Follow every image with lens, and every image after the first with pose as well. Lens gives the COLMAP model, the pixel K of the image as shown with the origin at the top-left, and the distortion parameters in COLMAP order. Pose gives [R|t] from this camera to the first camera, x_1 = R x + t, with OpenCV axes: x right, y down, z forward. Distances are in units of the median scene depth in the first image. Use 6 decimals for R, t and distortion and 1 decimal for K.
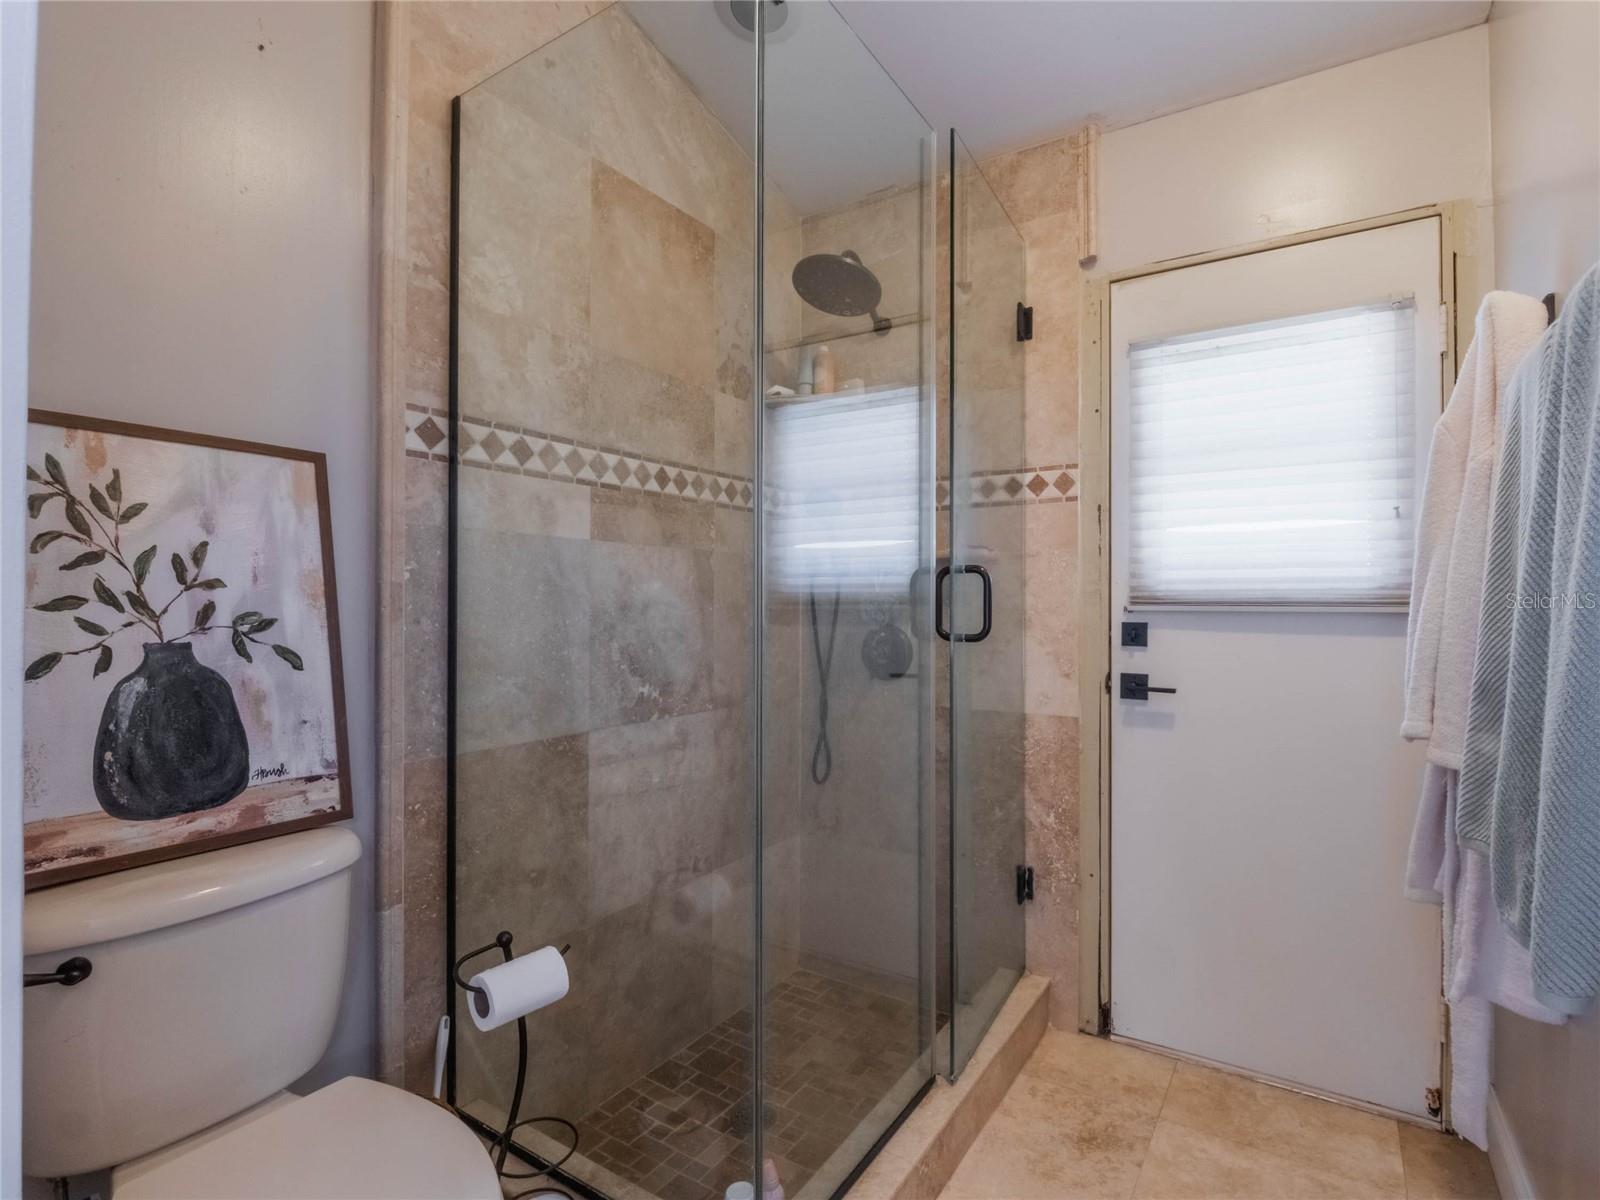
lens RADIAL K [[768.0, 0, 818.8], [0, 768.0, 601.1], [0, 0, 1]] dist [-0.004731, -0.001870]
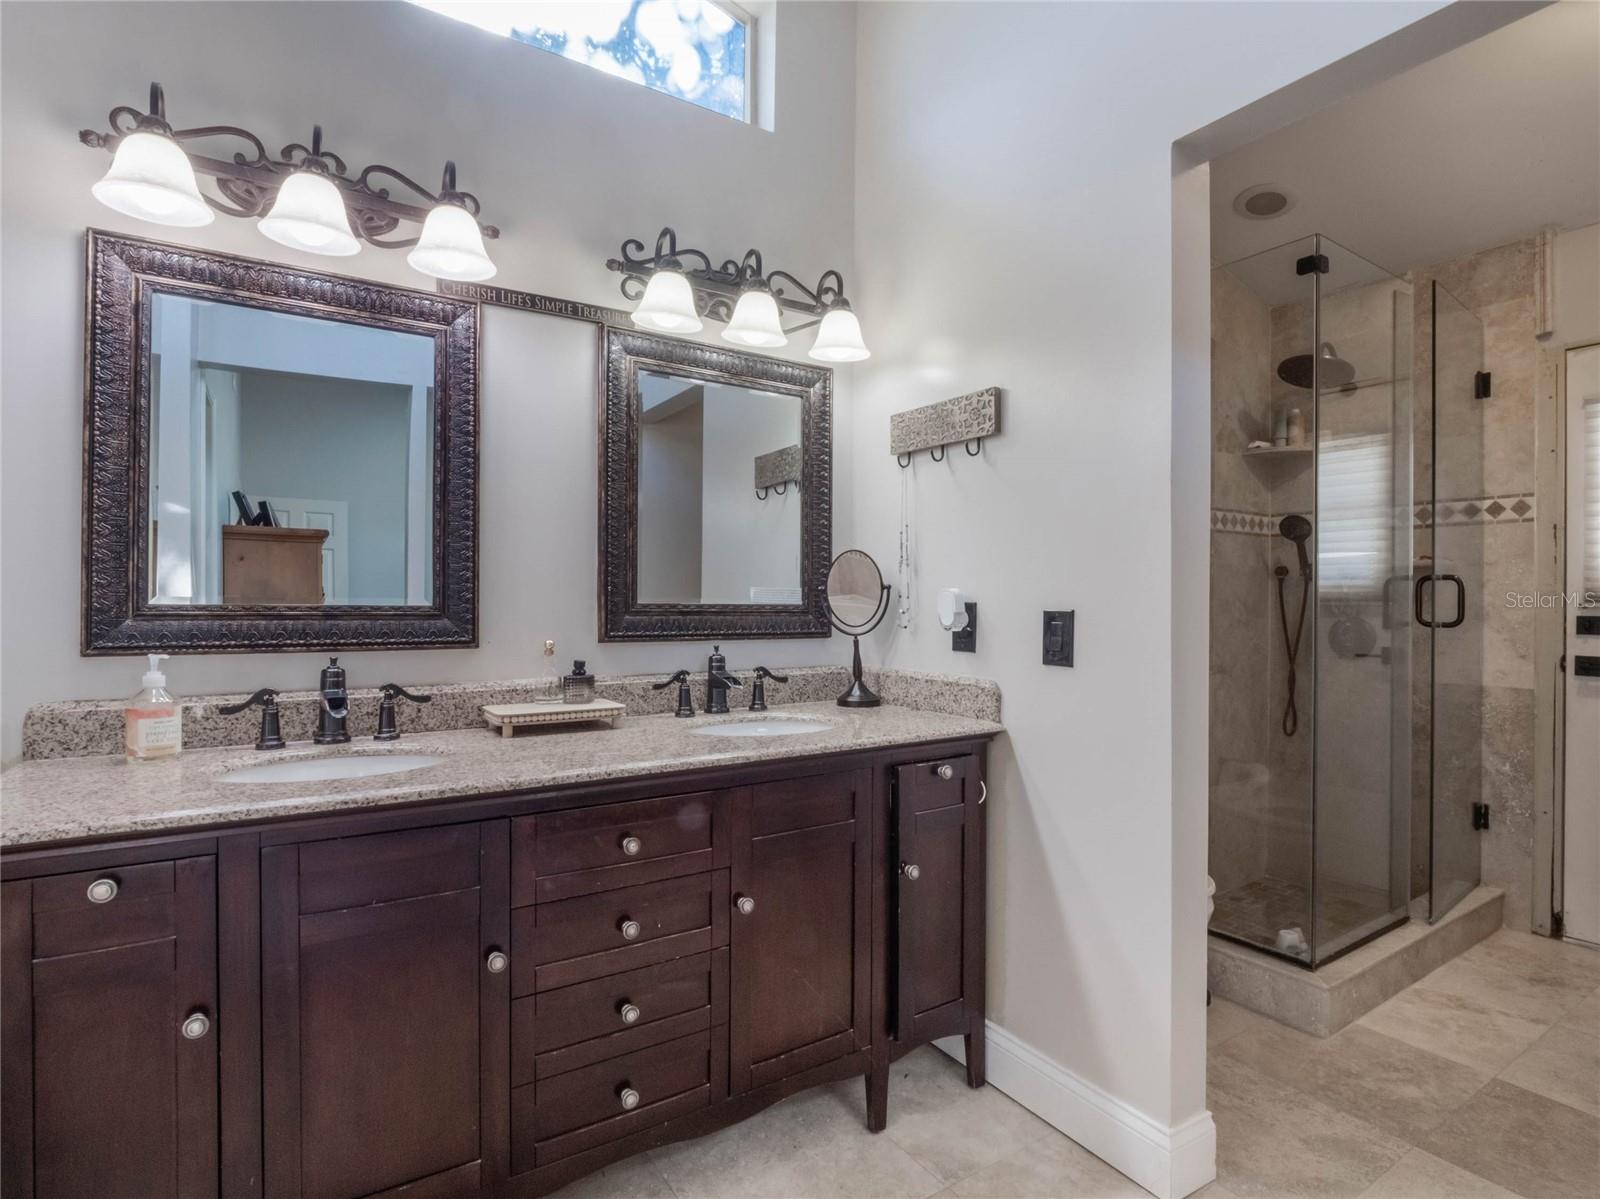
lens RADIAL K [[817.1, 0, 800.0], [0, 817.1, 599.5], [0, 0, 1]] dist [-0.015256, 0.000987]
pose [[0.913598, 0.001217, -0.406616, -0.234019], [0.002858, 0.999952, 0.009414, -0.015782], [0.406608, -0.009763, 0.913550, -0.730099]]
